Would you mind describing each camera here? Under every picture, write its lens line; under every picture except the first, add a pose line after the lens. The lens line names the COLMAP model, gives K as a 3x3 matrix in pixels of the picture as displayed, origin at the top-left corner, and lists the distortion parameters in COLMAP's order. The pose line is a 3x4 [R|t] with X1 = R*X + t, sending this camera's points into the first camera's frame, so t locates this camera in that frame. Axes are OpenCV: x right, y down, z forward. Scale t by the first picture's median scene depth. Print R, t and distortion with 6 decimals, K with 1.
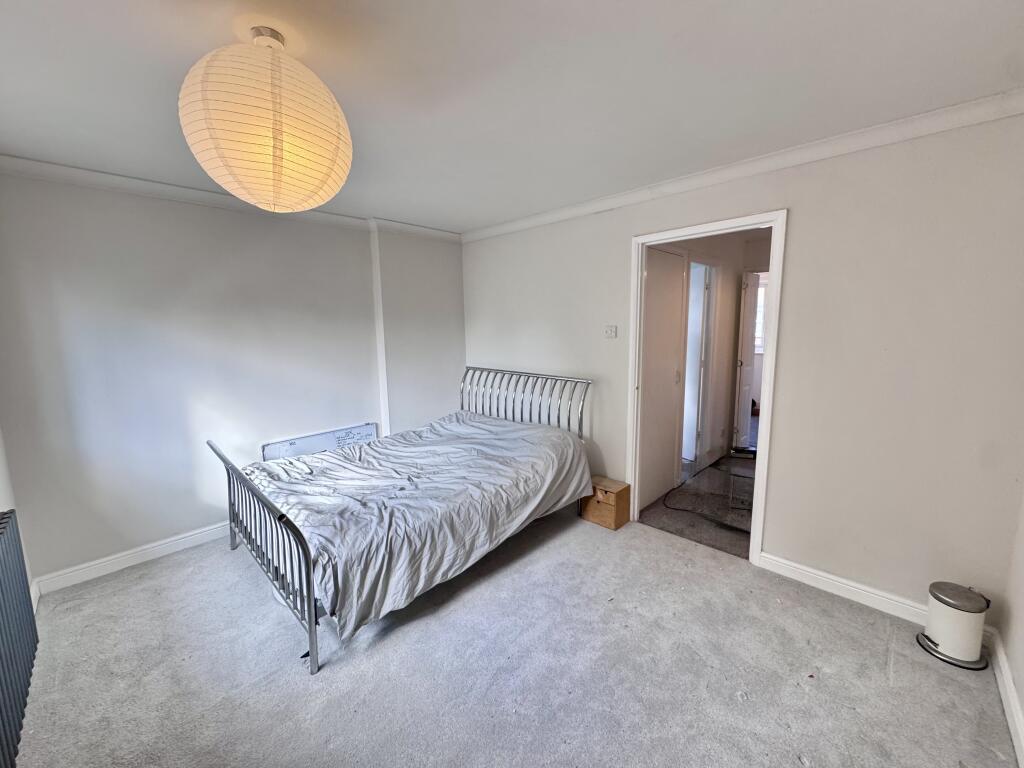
lens RADIAL K [[408.3, 0, 513.9], [0, 408.3, 381.6], [0, 0, 1]] dist [-0.000494, -0.000199]
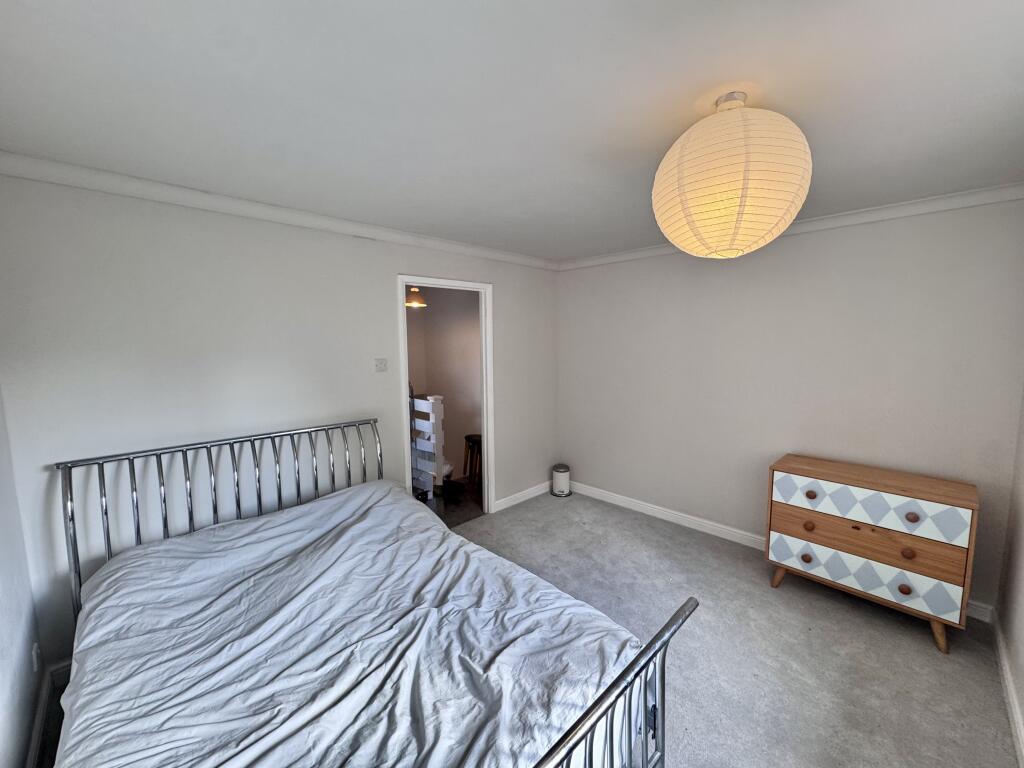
lens RADIAL K [[408.3, 0, 513.9], [0, 408.3, 381.6], [0, 0, 1]] dist [-0.000494, -0.000199]
pose [[0.023126, -0.089614, 0.995708, -0.945160], [0.150272, 0.984970, 0.085157, -0.157802], [-0.988374, 0.147657, 0.036245, 0.874912]]
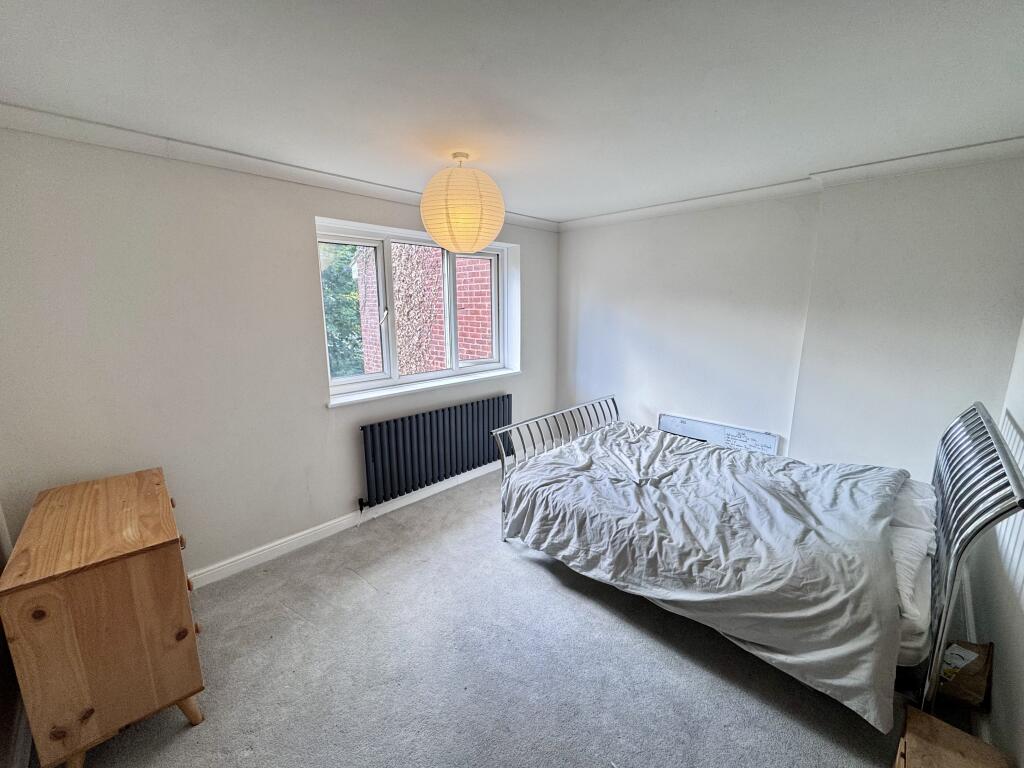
lens RADIAL K [[408.3, 0, 513.9], [0, 408.3, 381.6], [0, 0, 1]] dist [-0.000494, -0.000199]
pose [[-0.010801, 0.203747, -0.978964, 0.709452], [-0.136250, 0.969590, 0.203299, -0.157134], [0.990616, 0.135580, 0.017288, 0.714323]]
